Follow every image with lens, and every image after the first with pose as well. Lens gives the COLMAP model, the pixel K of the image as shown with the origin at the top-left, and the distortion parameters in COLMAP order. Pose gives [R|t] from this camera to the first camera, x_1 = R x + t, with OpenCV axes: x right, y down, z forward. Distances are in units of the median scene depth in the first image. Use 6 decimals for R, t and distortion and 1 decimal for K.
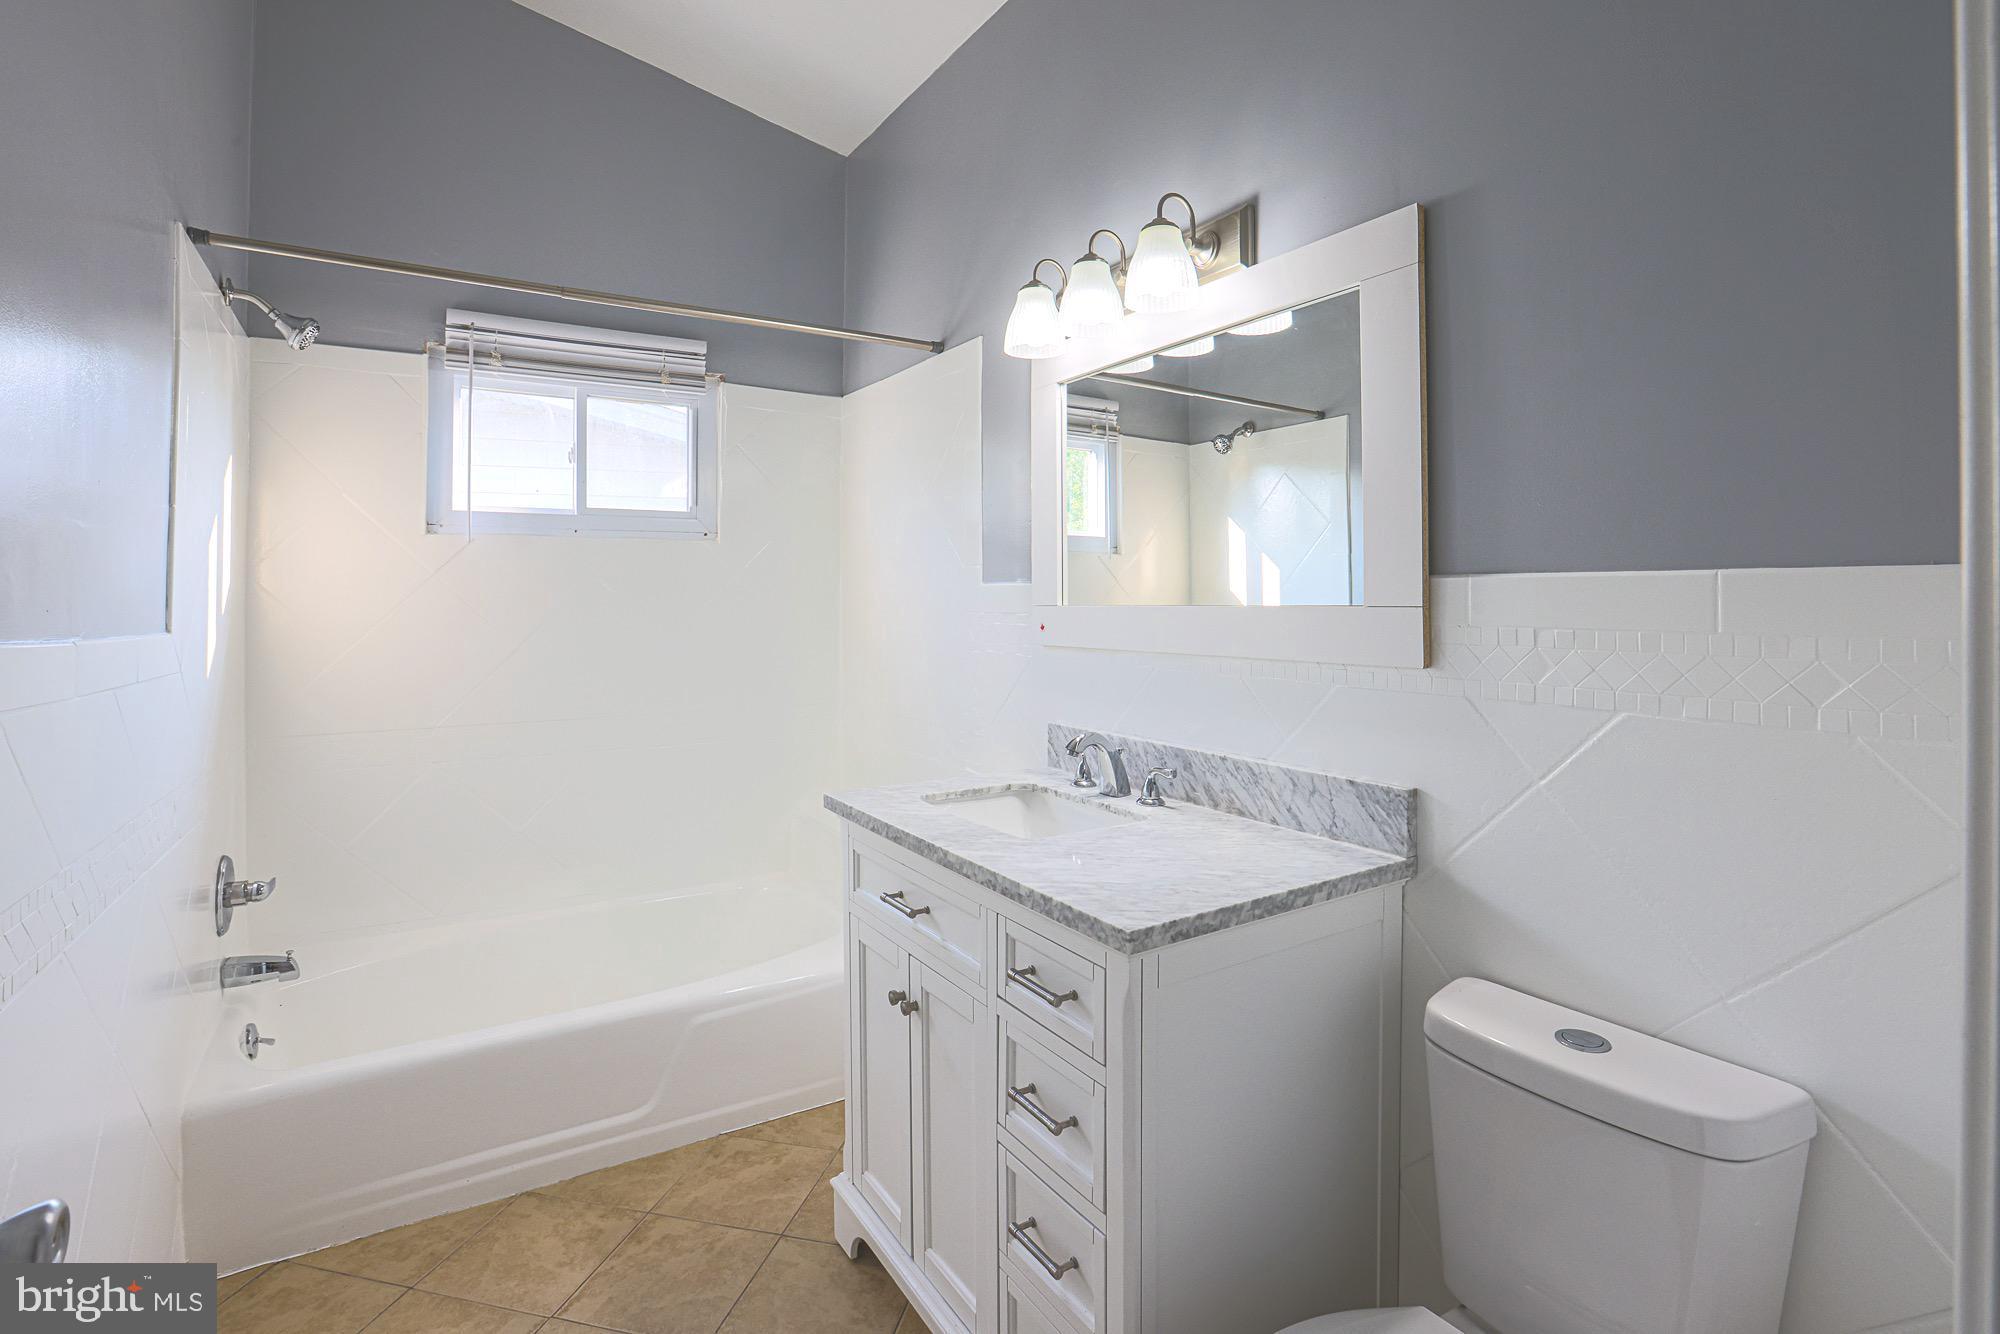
lens RADIAL K [[954.3, 0, 924.2], [0, 954.3, 605.3], [0, 0, 1]] dist [-0.050182, 0.020363]
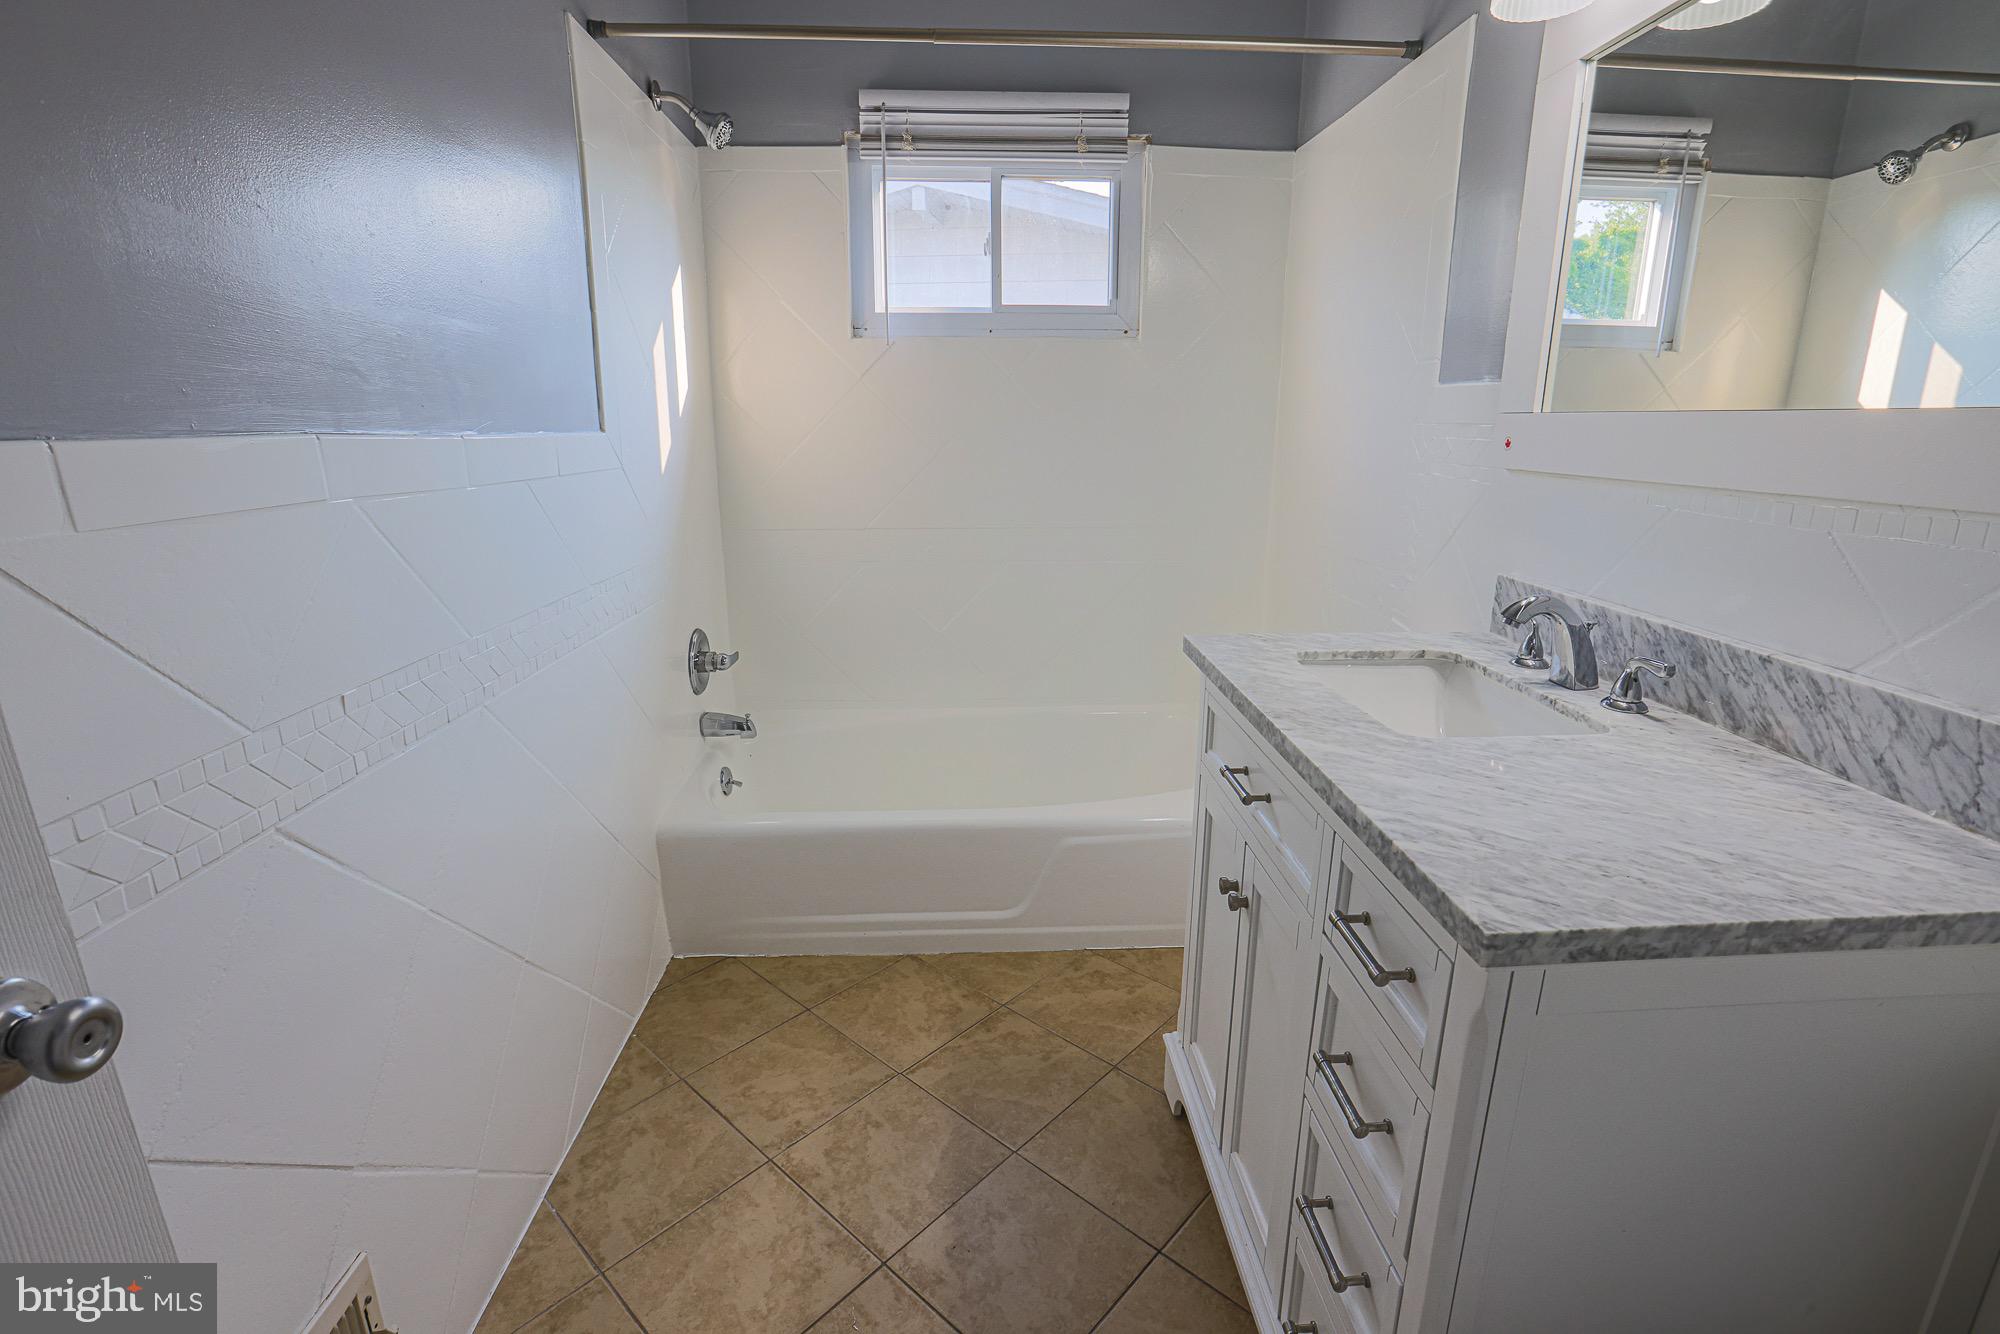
lens RADIAL K [[897.1, 0, 998.2], [0, 897.1, 647.9], [0, 0, 1]] dist [-0.051832, 0.016601]
pose [[0.895409, 0.118118, -0.429292, 0.088340], [-0.010235, 0.969375, 0.245371, 0.014657], [0.445127, -0.215313, 0.869196, 0.227306]]
